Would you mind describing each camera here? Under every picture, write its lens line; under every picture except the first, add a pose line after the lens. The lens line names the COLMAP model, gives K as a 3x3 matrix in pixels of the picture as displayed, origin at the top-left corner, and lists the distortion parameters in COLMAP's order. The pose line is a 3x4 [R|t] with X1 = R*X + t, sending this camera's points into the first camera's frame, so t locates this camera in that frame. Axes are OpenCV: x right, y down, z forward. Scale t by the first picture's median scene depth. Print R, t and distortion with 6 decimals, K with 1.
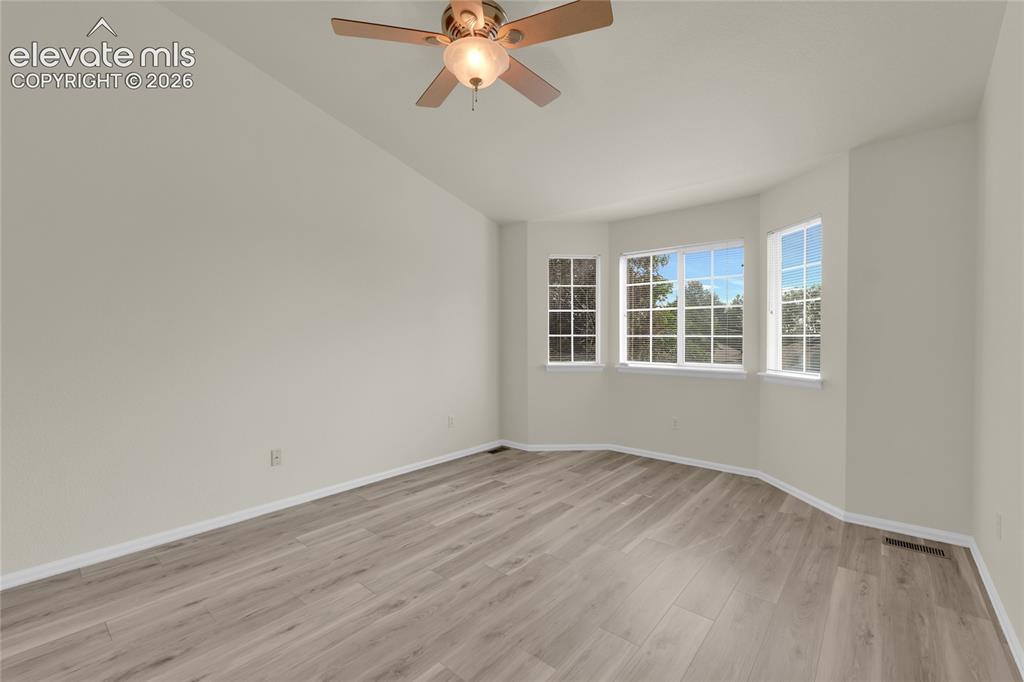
lens RADIAL K [[432.8, 0, 512.0], [0, 432.8, 338.9], [0, 0, 1]] dist [-0.002246, -0.000145]
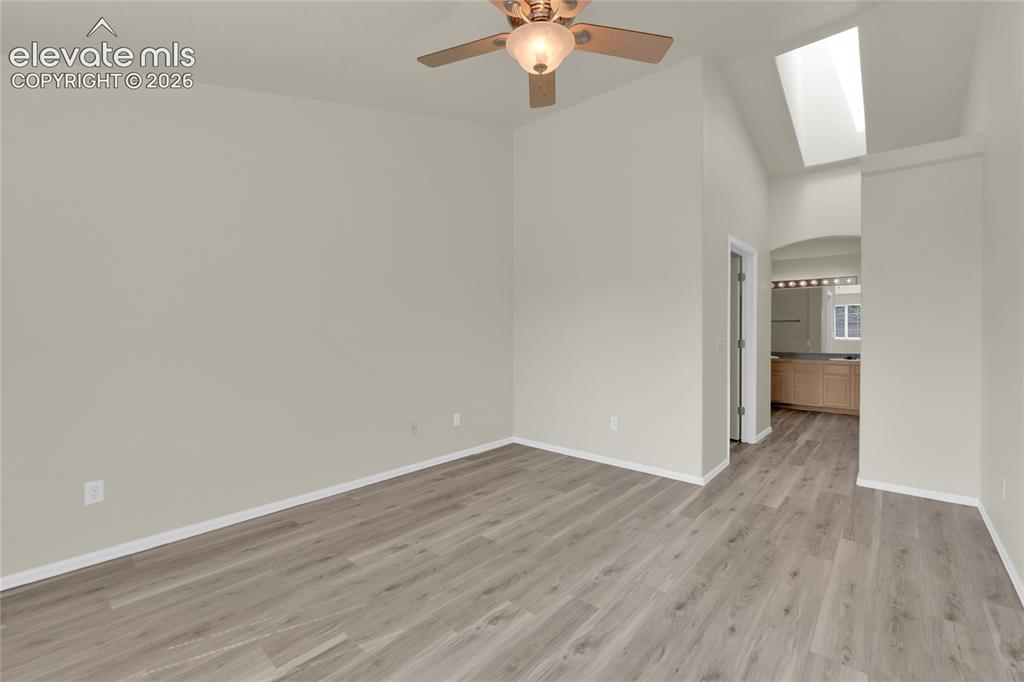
lens RADIAL K [[432.8, 0, 511.4], [0, 432.8, 342.0], [0, 0, 1]] dist [-0.002246, -0.000145]
pose [[-0.999700, -0.000582, 0.024496, -0.037115], [0.000302, 0.999349, 0.036082, -0.019389], [-0.024501, 0.036079, -0.999049, 1.903232]]
